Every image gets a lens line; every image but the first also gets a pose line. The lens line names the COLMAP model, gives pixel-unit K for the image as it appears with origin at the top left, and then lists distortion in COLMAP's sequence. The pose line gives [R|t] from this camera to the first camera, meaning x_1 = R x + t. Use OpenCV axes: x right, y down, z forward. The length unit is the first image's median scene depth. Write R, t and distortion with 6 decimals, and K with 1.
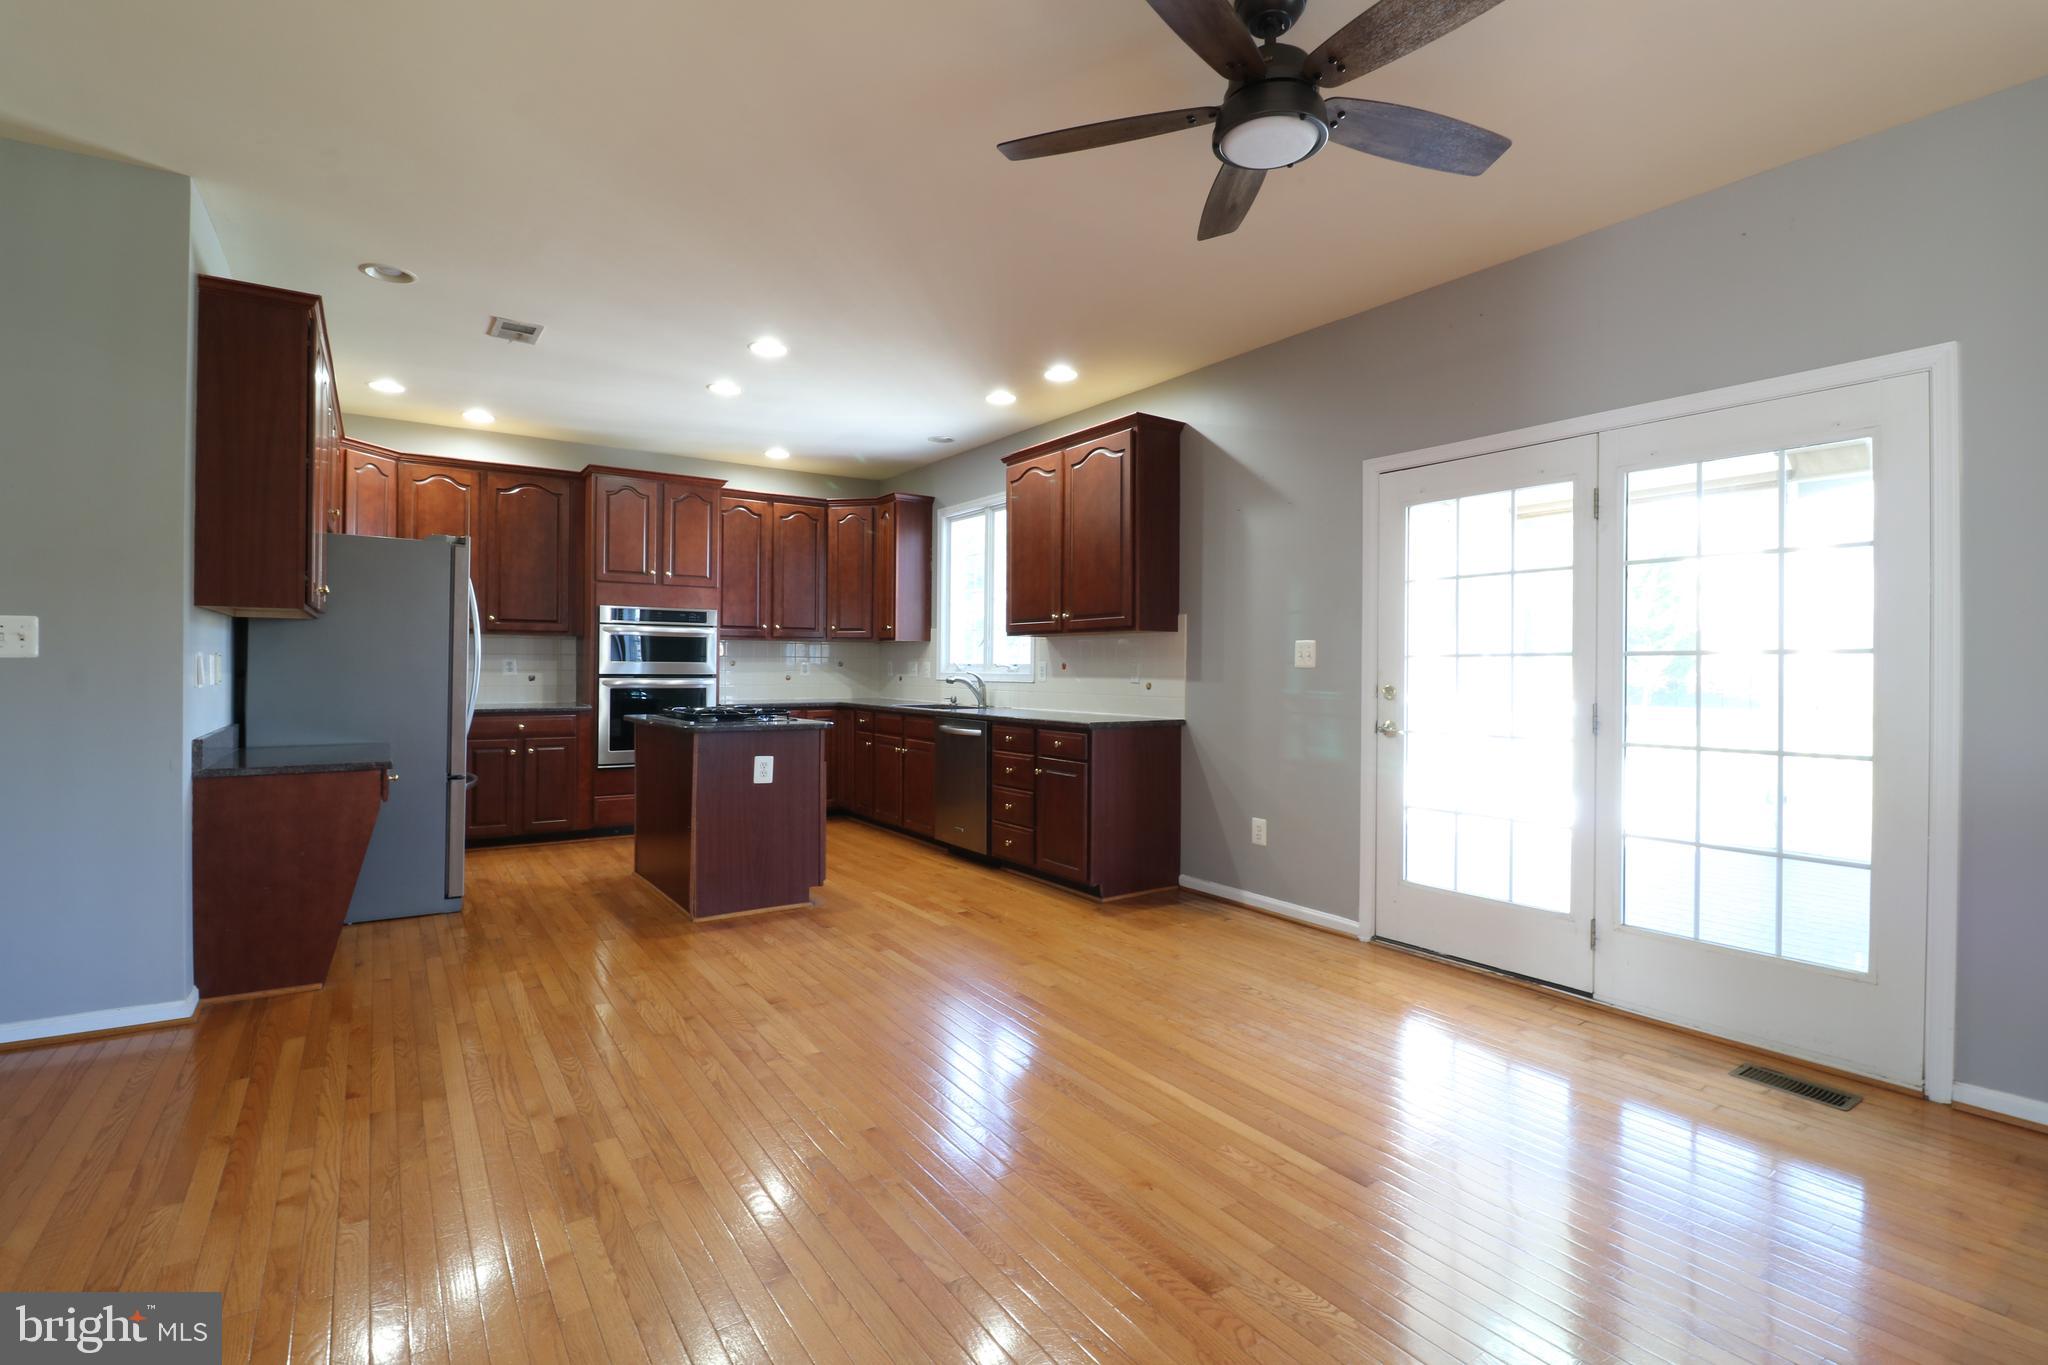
lens RADIAL K [[946.3, 0, 1028.3], [0, 946.3, 663.8], [0, 0, 1]] dist [-0.020173, -0.002879]
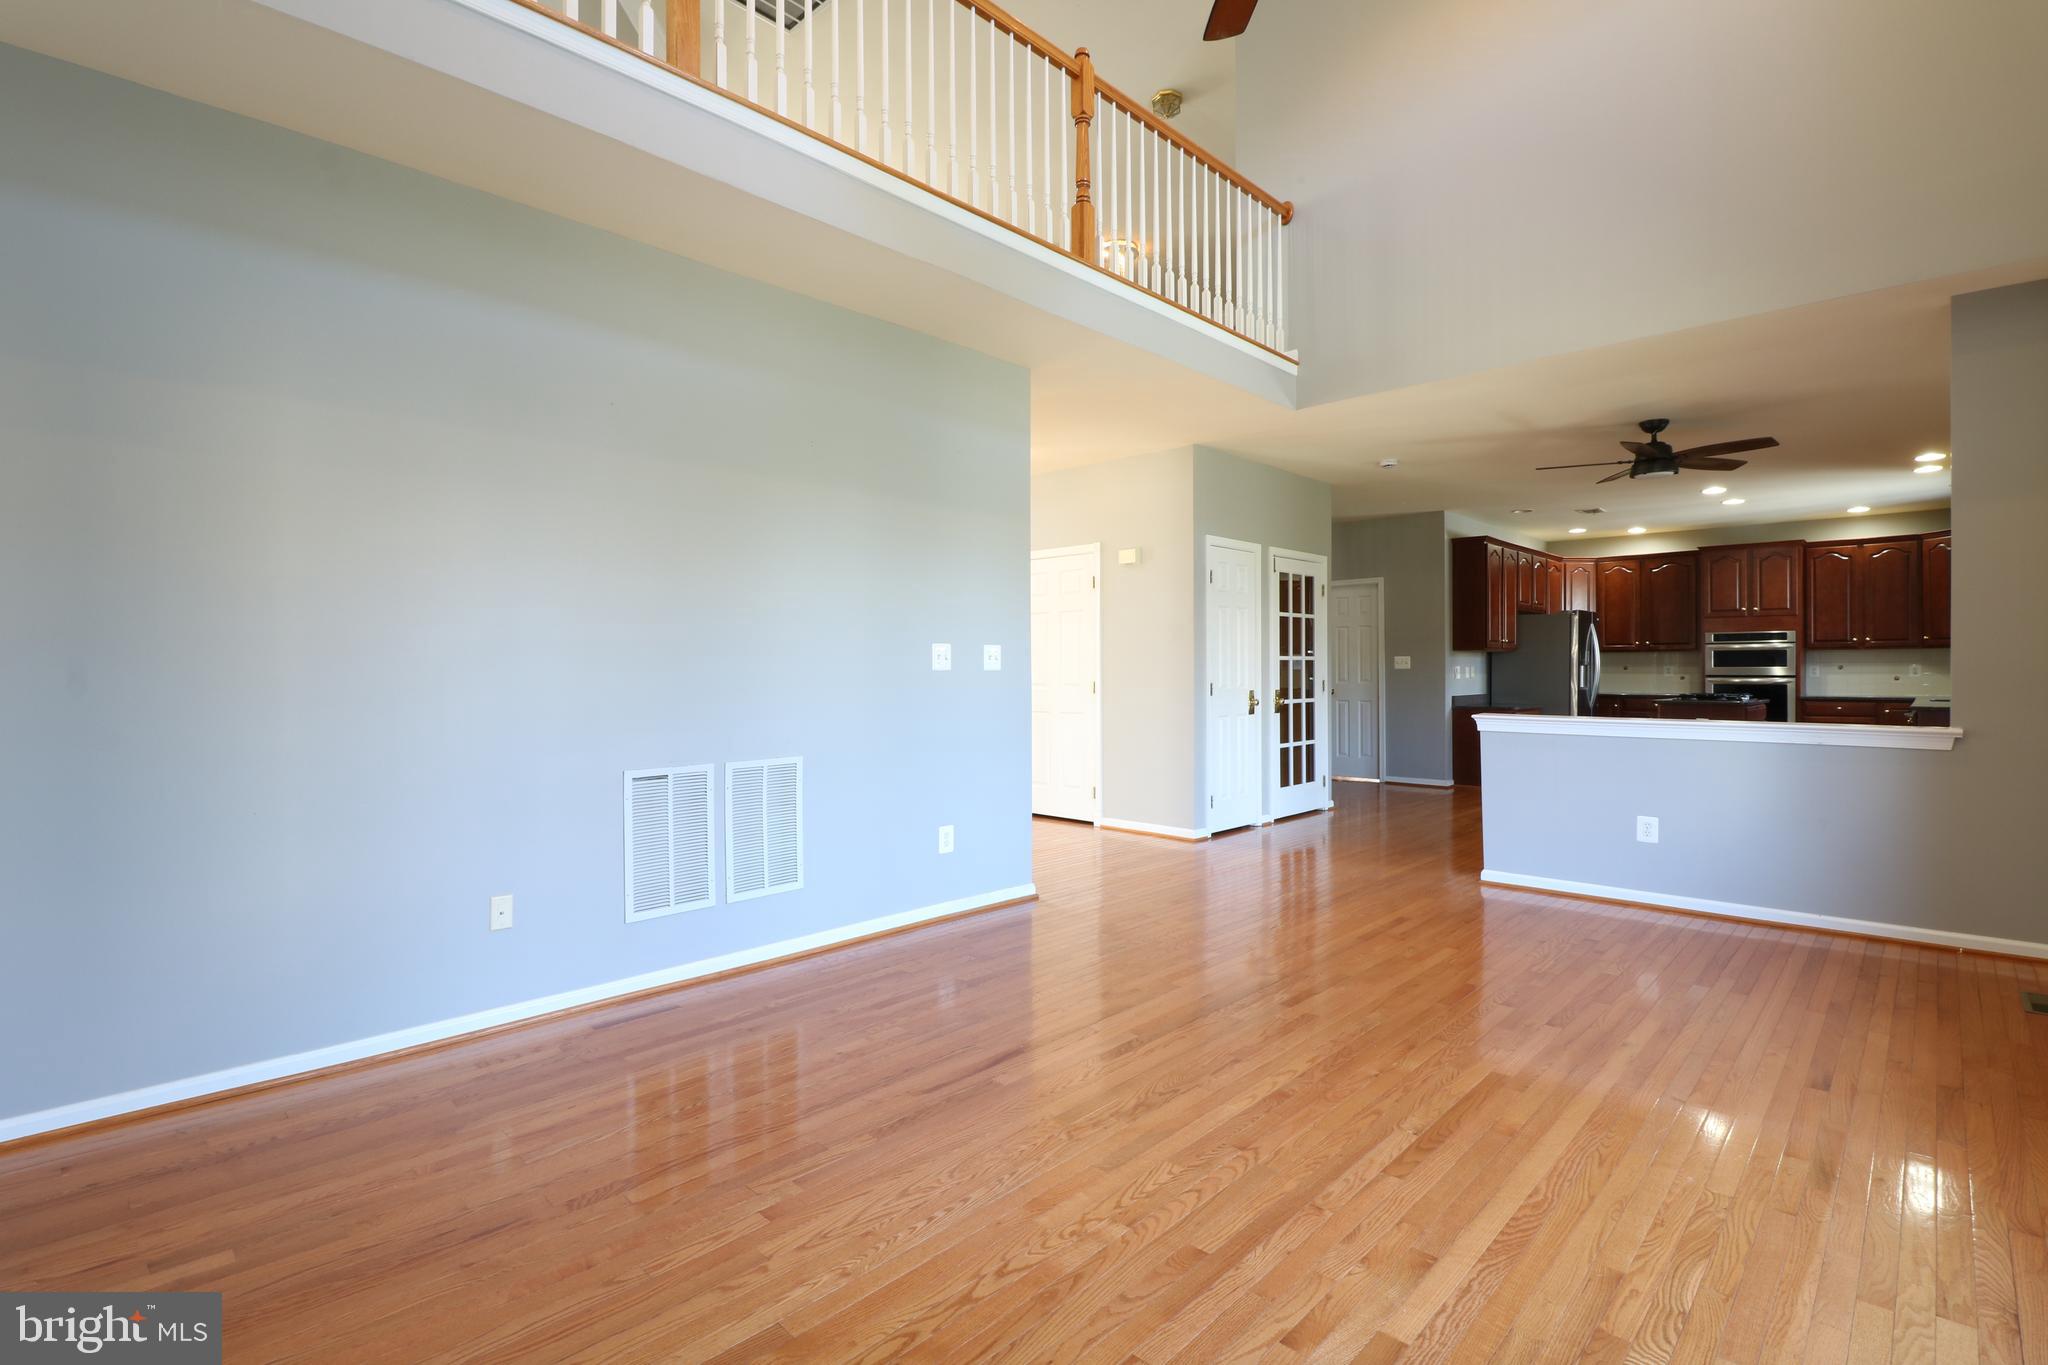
lens RADIAL K [[946.3, 0, 1026.0], [0, 946.3, 676.0], [0, 0, 1]] dist [-0.020173, -0.002879]
pose [[0.175998, 0.001045, -0.984390, 0.903118], [0.007823, 0.999966, 0.002460, 0.000307], [0.984359, -0.008134, 0.175984, -0.429743]]
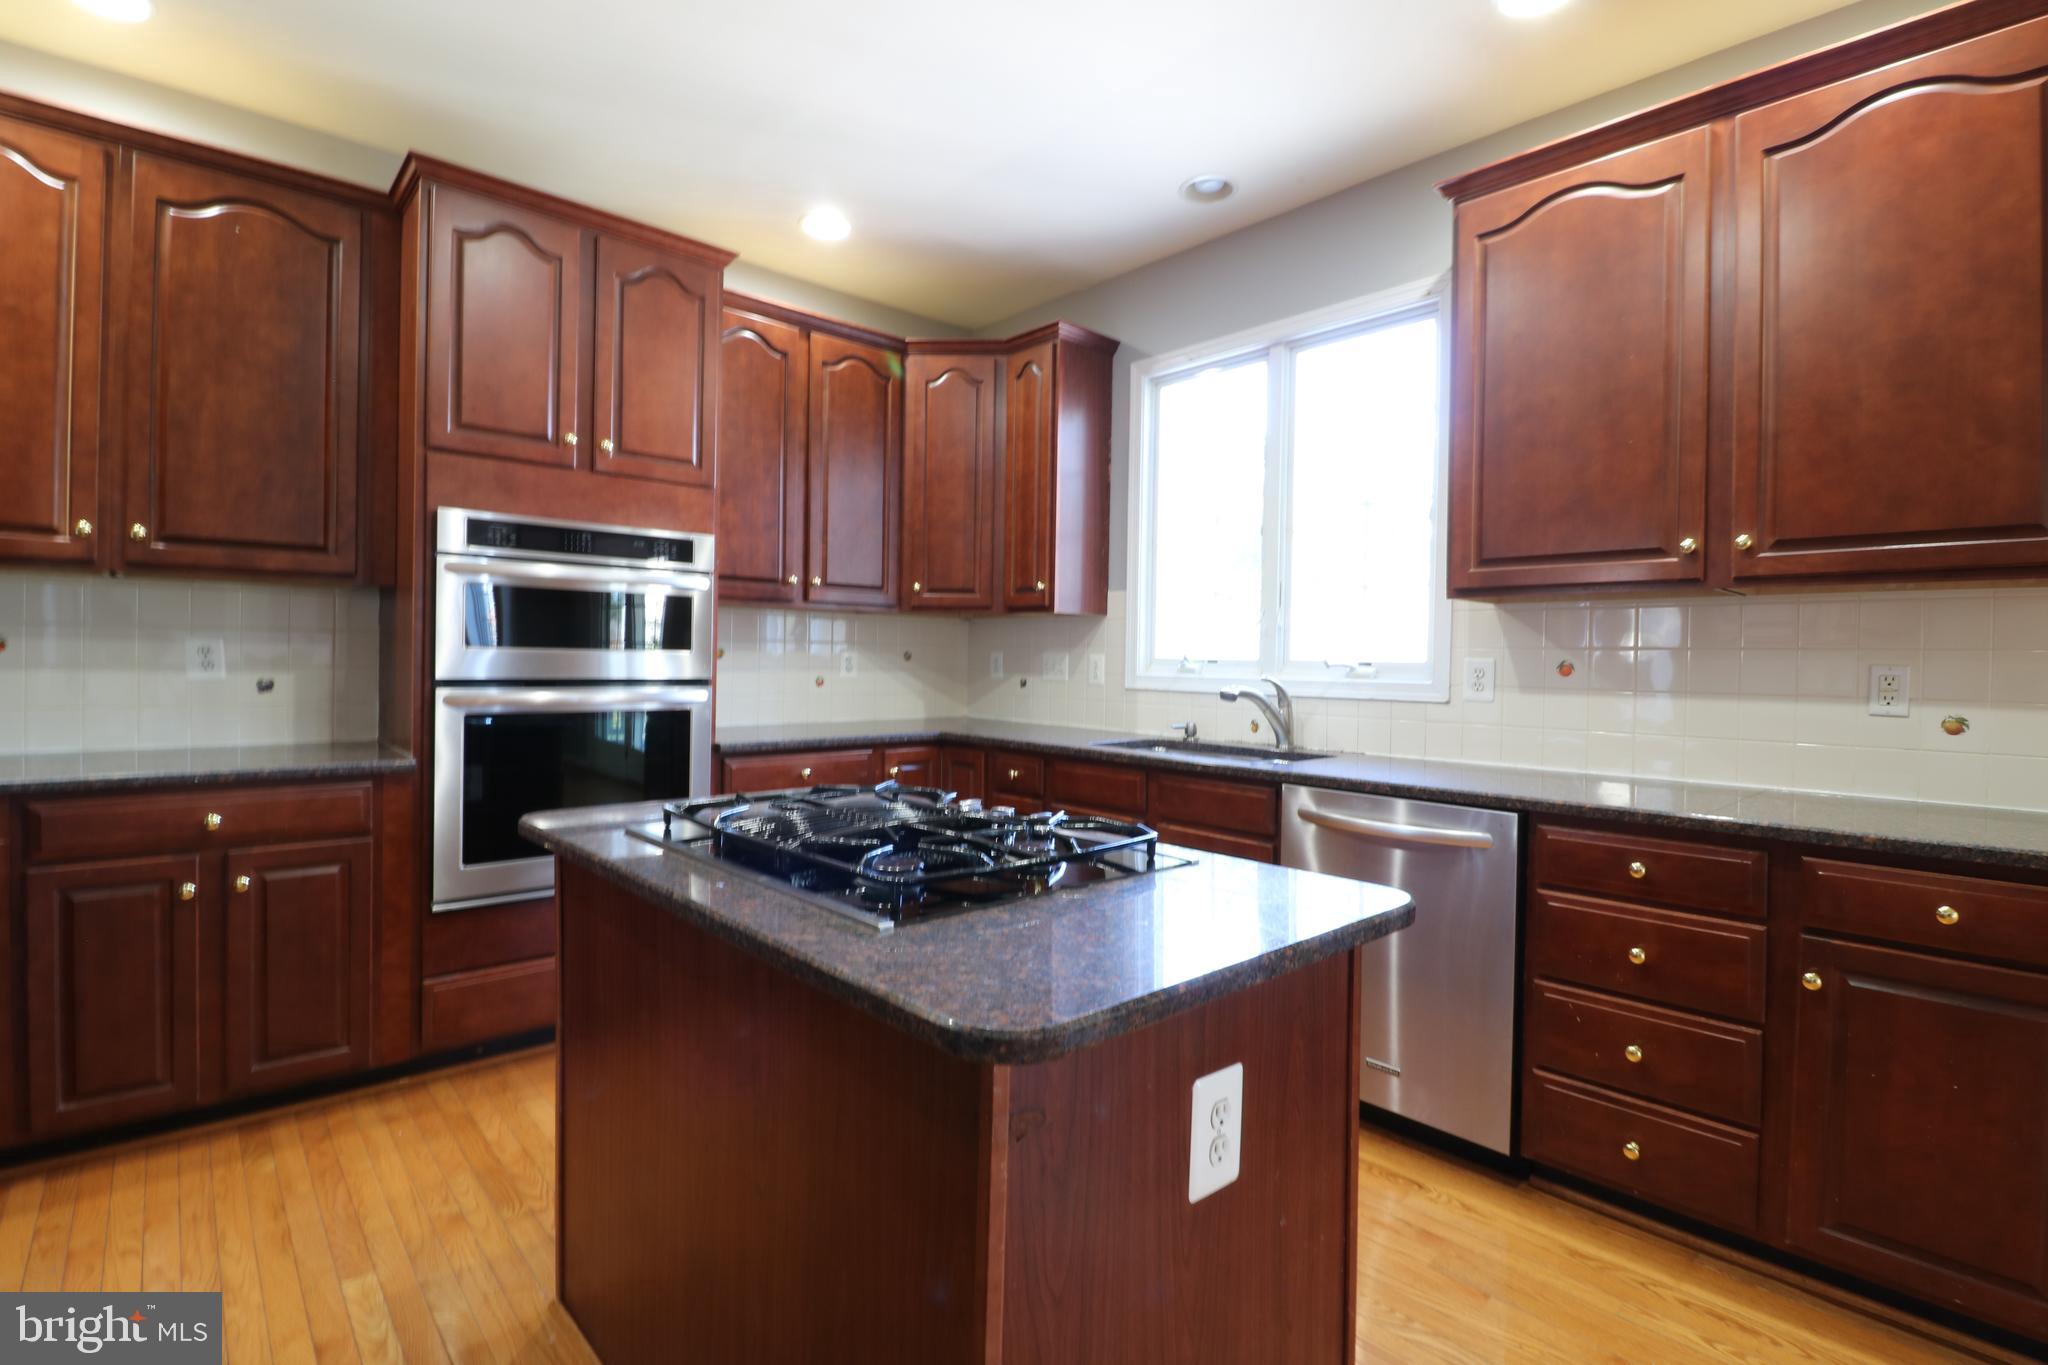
lens RADIAL K [[946.3, 0, 1025.1], [0, 946.3, 668.9], [0, 0, 1]] dist [-0.020173, -0.002879]
pose [[0.991052, 0.006832, 0.133304, -0.250796], [-0.009080, 0.999826, 0.016265, -0.002078], [-0.133169, -0.017330, 0.990942, 0.551088]]
